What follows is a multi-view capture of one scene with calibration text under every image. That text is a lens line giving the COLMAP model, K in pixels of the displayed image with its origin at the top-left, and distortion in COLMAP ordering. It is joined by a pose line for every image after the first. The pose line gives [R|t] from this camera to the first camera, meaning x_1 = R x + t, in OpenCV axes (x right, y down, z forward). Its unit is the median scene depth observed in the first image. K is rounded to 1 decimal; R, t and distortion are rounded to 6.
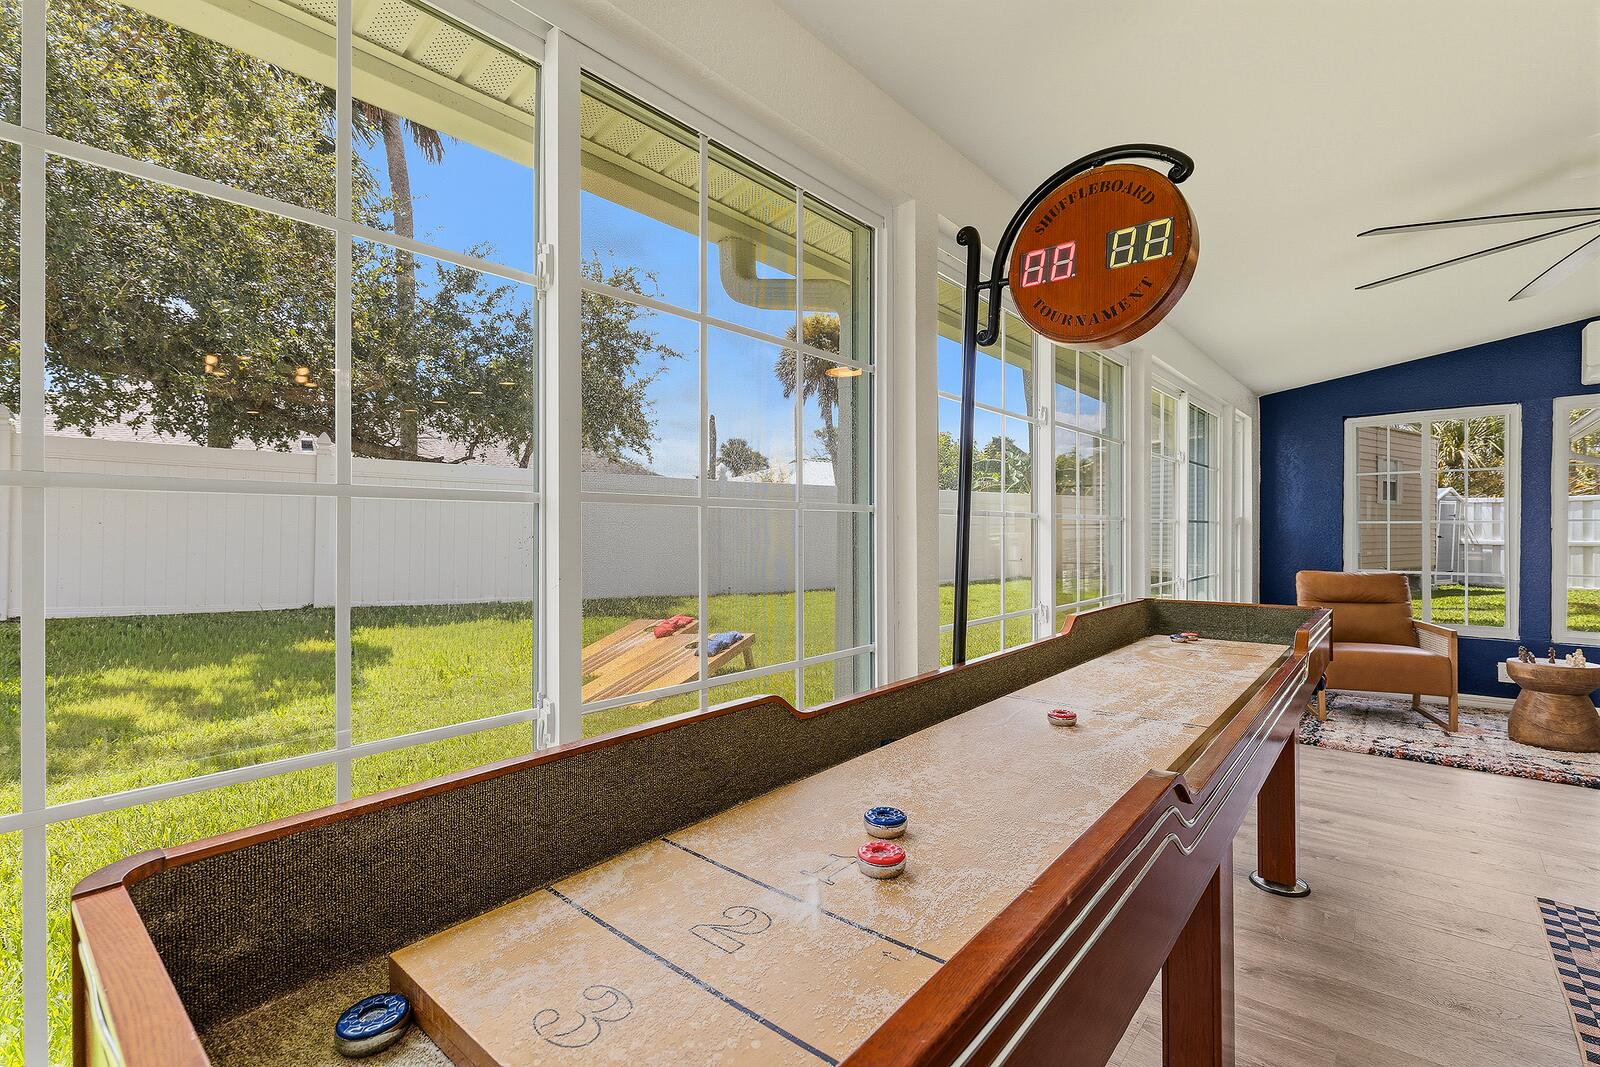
lens RADIAL K [[714.1, 0, 800.0], [0, 714.1, 533.5], [0, 0, 1]] dist [0.001547, 0.000022]
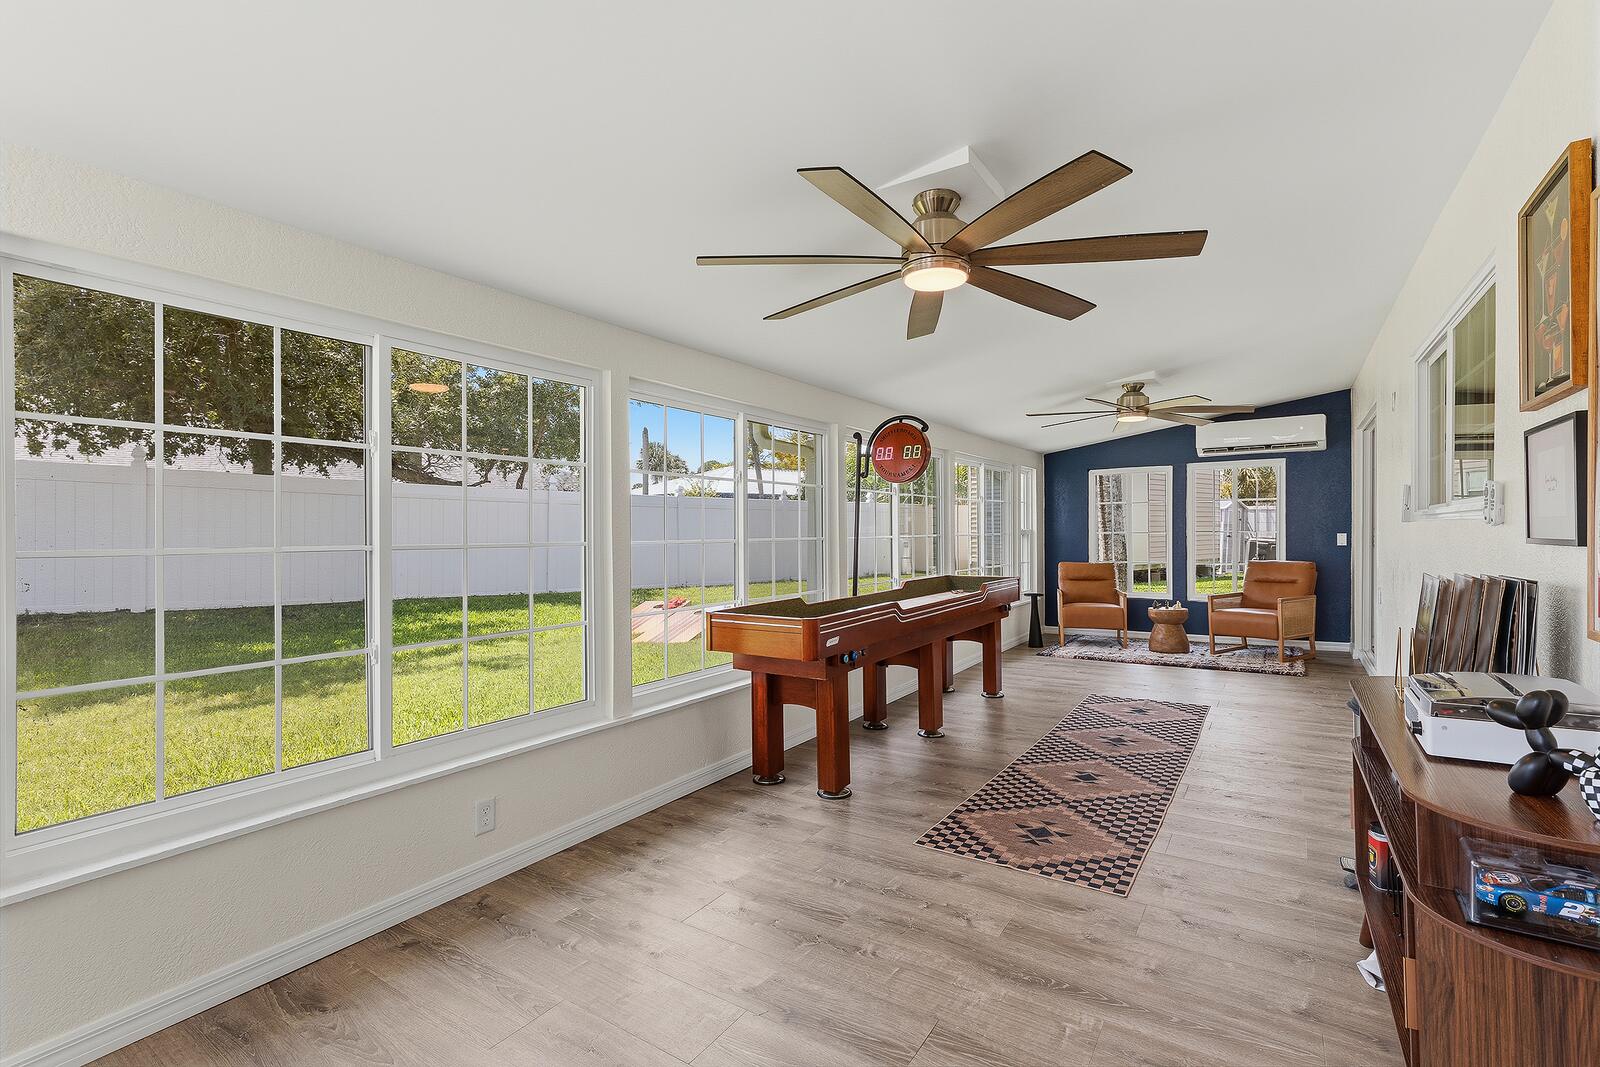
lens RADIAL K [[714.1, 0, 800.0], [0, 714.1, 533.5], [0, 0, 1]] dist [0.001547, 0.000022]
pose [[0.992567, -0.006775, 0.121509, -0.133860], [0.006632, 0.999977, 0.001583, -0.025945], [-0.121517, -0.000765, 0.992589, -0.715343]]
